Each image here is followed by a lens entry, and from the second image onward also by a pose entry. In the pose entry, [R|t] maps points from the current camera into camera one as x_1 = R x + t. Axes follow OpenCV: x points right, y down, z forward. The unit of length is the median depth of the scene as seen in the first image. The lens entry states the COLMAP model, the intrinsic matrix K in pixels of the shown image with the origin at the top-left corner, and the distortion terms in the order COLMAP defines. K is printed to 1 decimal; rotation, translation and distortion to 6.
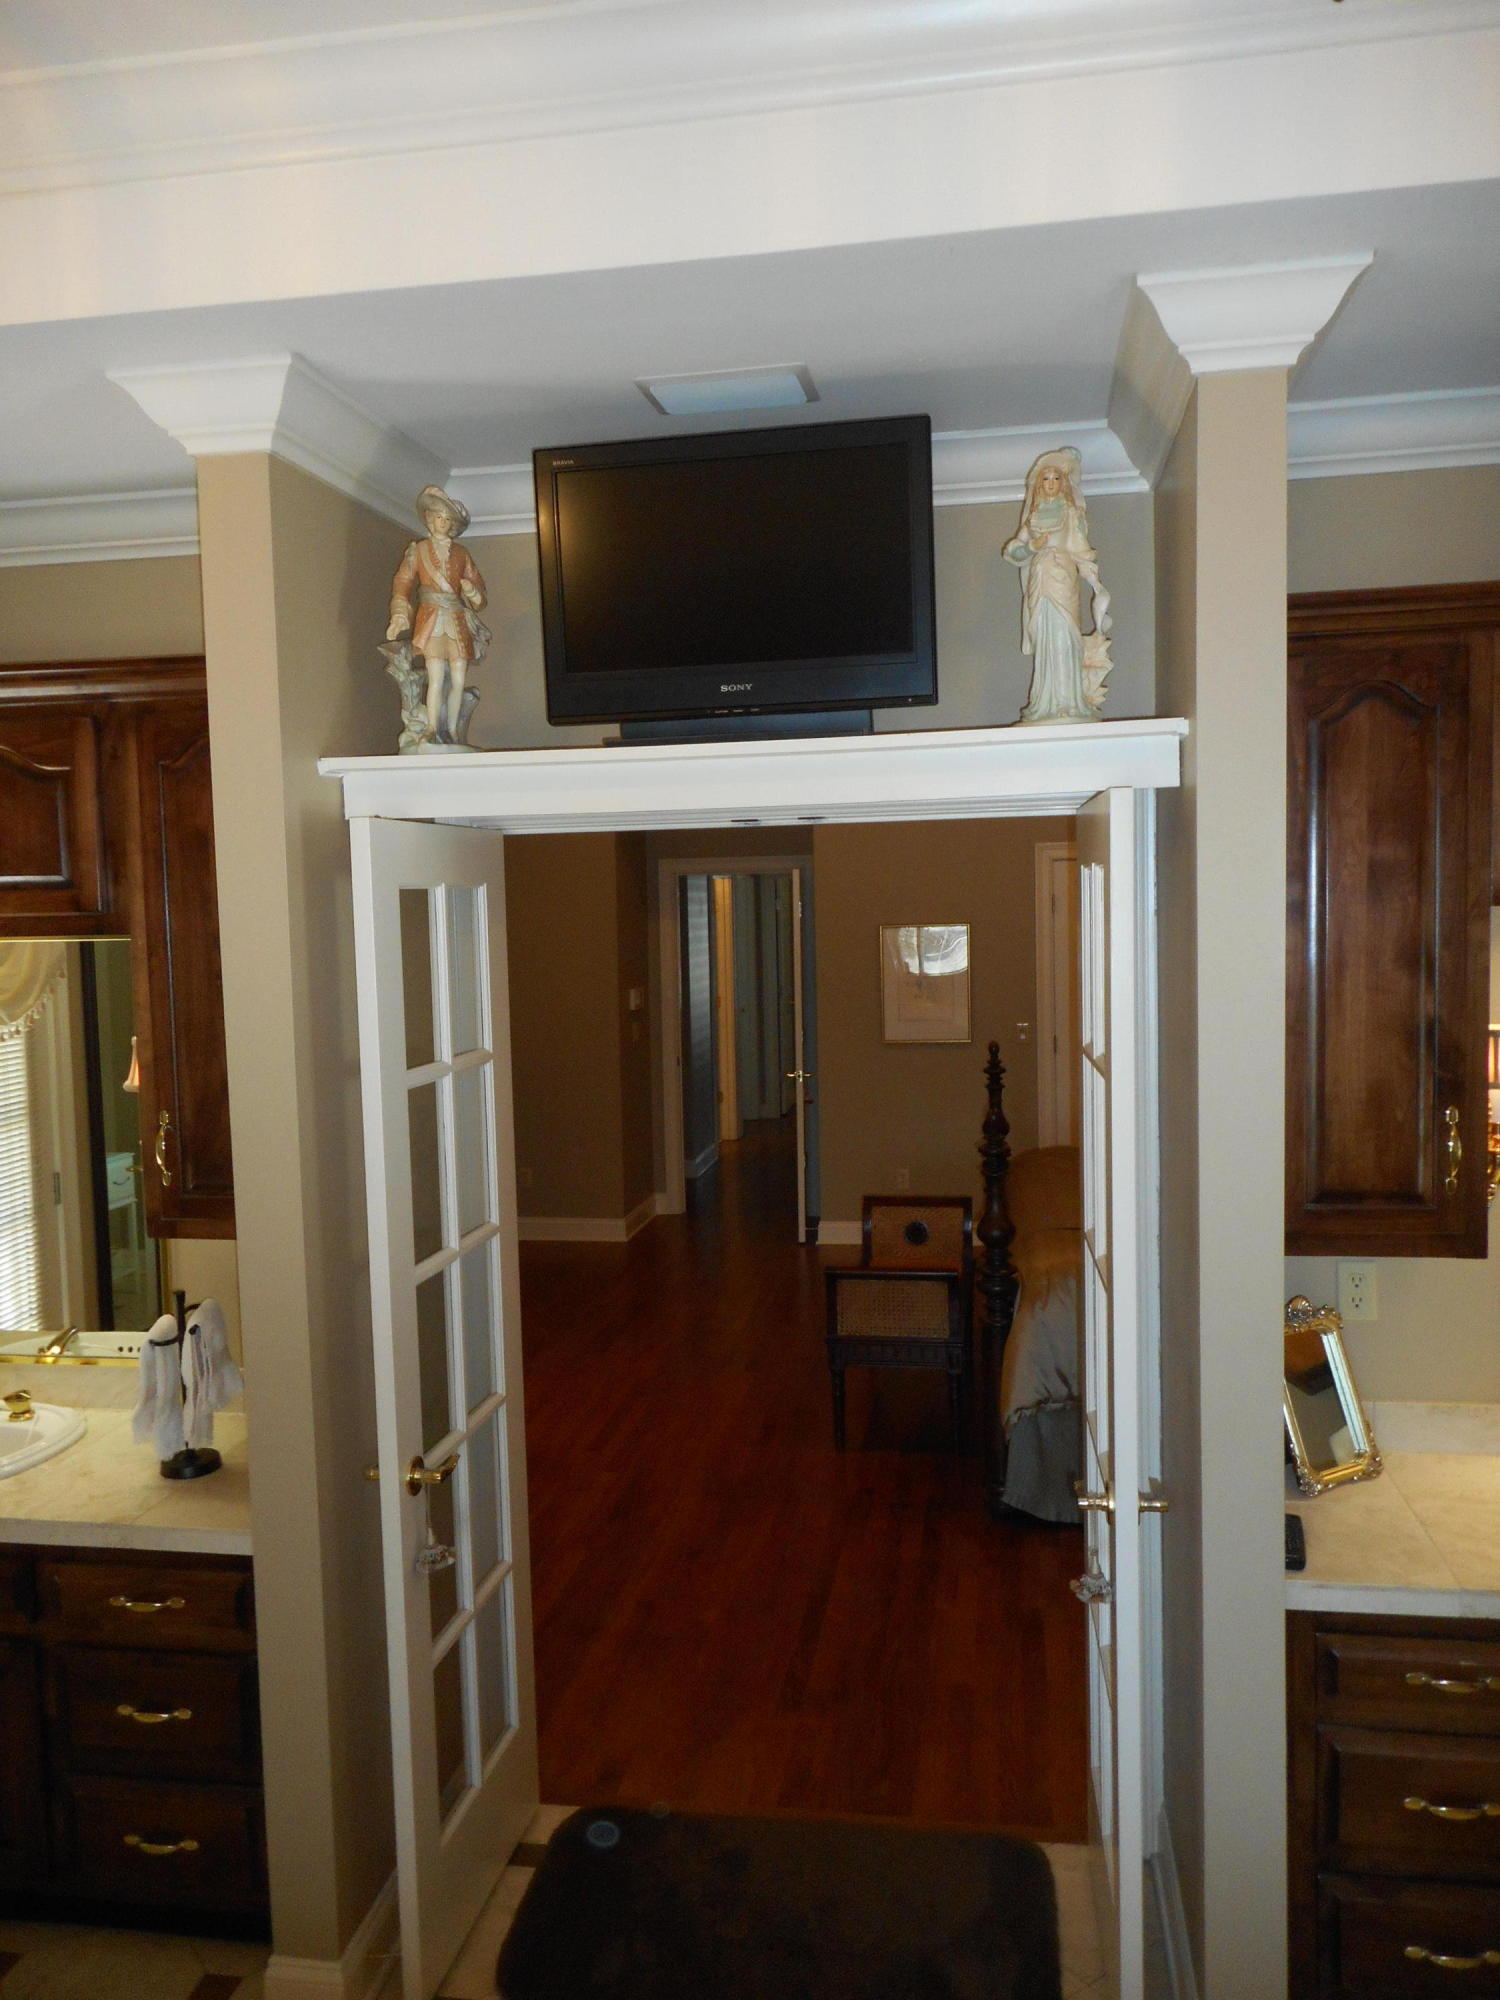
lens RADIAL K [[1524.0, 0, 750.0], [0, 1524.0, 1000.0], [0, 0, 1]] dist [0.000417, 0.004094]
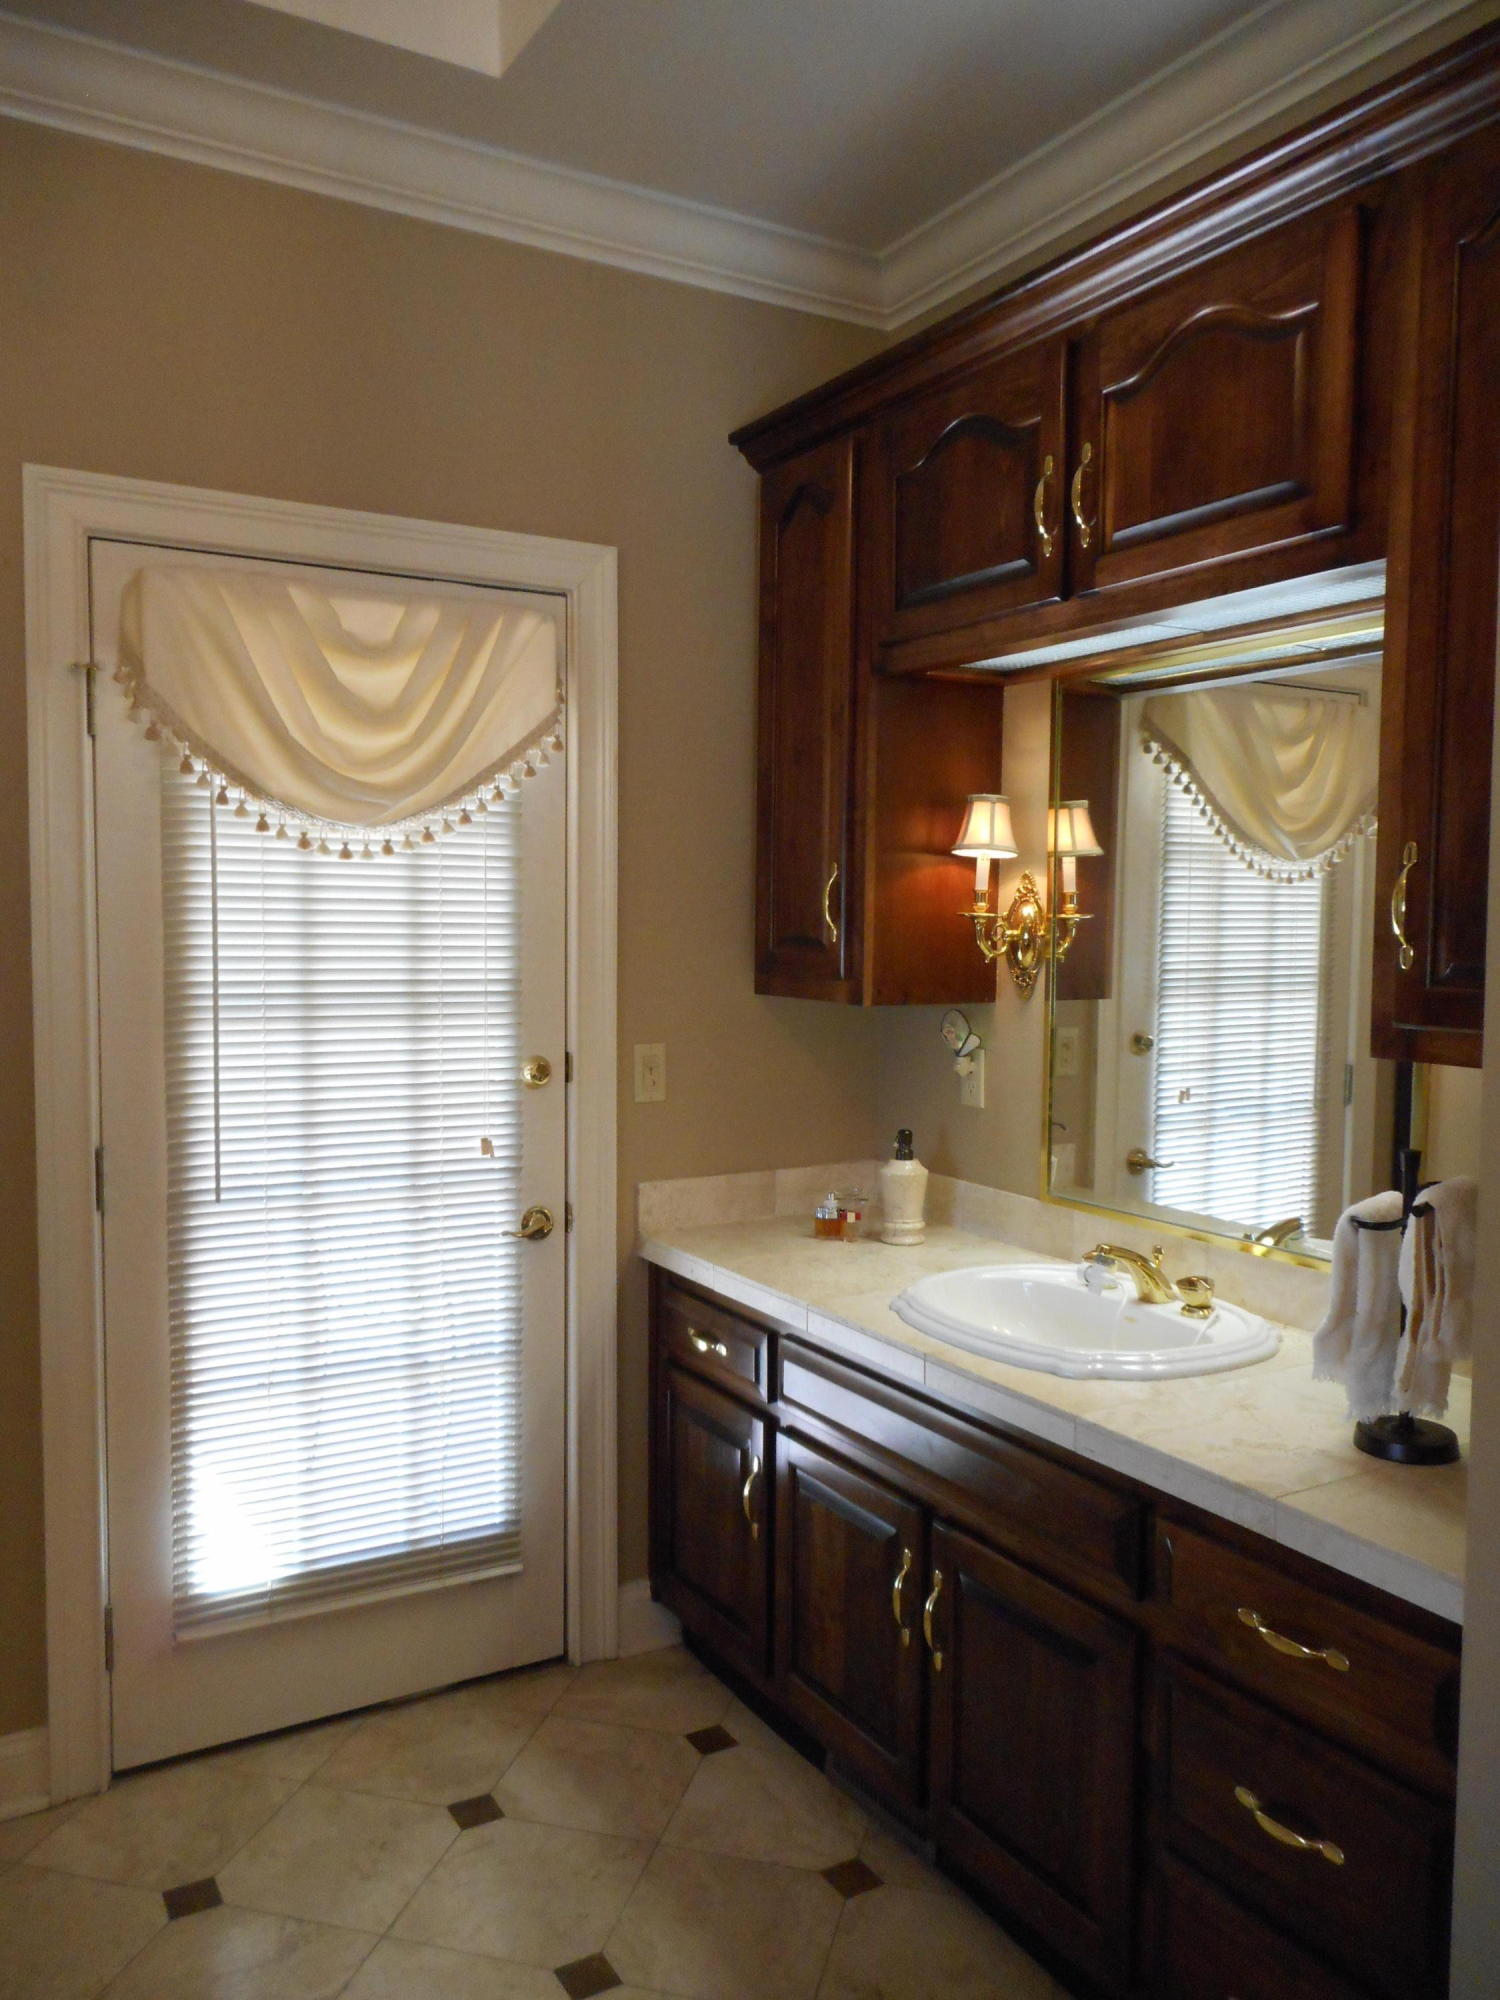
lens RADIAL K [[1524.0, 0, 750.0], [0, 1524.0, 1000.0], [0, 0, 1]] dist [0.000417, 0.004094]
pose [[0.646195, 0.076441, -0.759334, -0.089720], [-0.079841, 0.996283, 0.032349, 0.130756], [0.758984, 0.039722, 0.649896, 0.401318]]
